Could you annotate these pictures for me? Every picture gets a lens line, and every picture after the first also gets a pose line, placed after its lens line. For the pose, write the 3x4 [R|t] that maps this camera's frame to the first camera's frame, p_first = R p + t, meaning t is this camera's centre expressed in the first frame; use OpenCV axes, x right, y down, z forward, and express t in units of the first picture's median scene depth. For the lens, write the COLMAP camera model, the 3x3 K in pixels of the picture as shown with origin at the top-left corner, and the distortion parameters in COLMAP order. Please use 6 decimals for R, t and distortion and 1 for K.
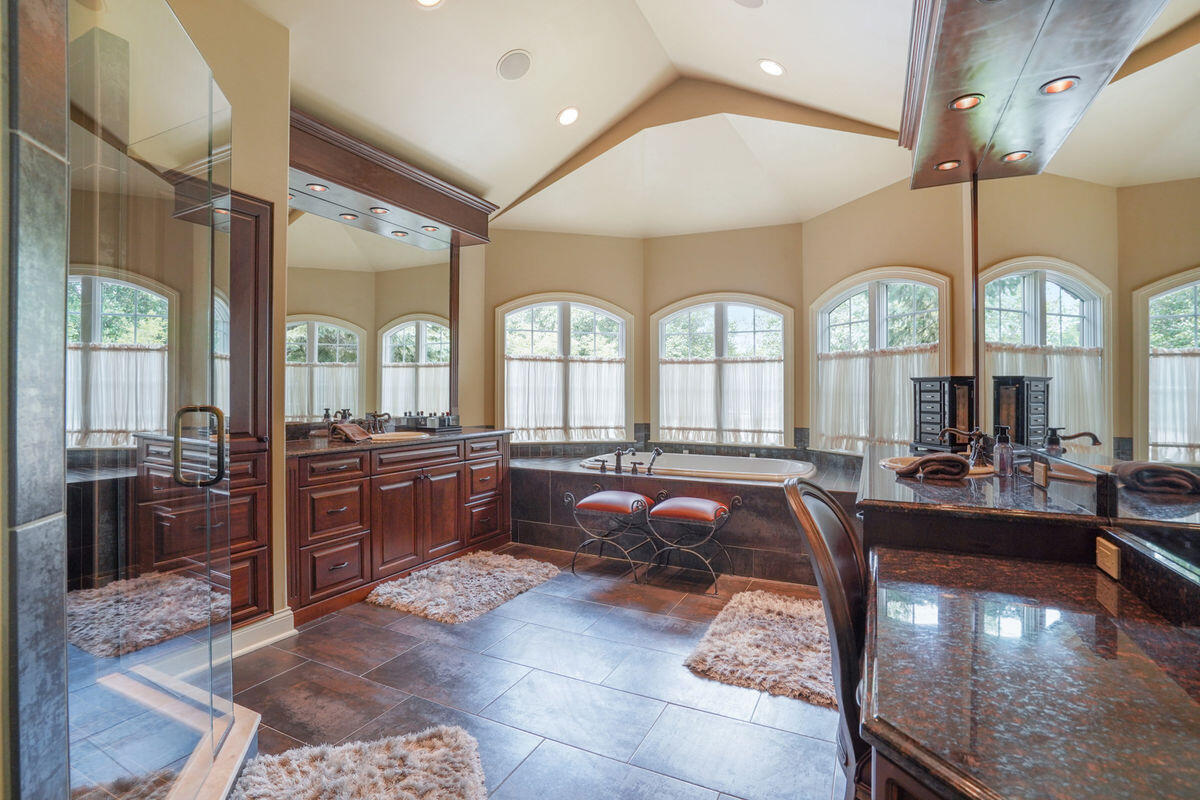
lens RADIAL K [[570.6, 0, 604.1], [0, 570.6, 393.1], [0, 0, 1]] dist [-0.026402, 0.006602]
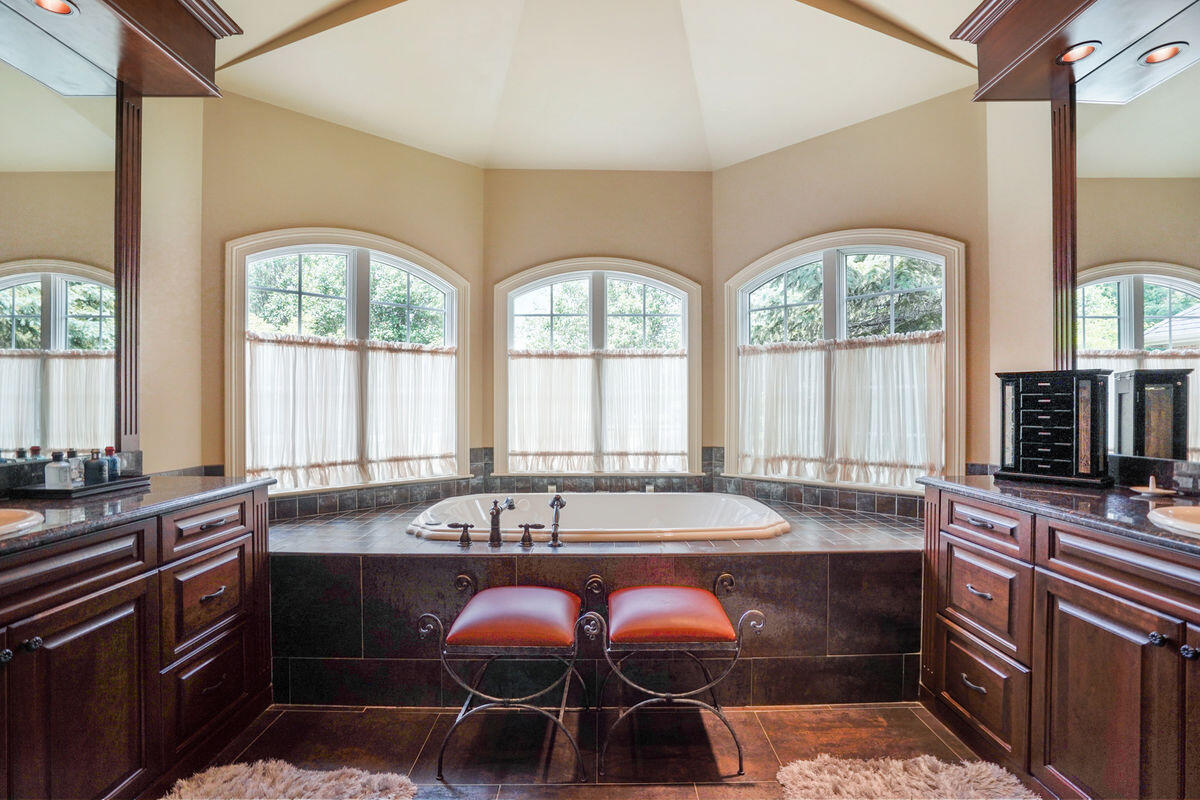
lens RADIAL K [[570.6, 0, 595.7], [0, 570.6, 399.0], [0, 0, 1]] dist [-0.026402, 0.006602]
pose [[0.908404, -0.006617, 0.418041, -0.096114], [0.010379, 0.999924, -0.006726, 0.002441], [-0.417965, 0.010449, 0.908403, 0.376873]]
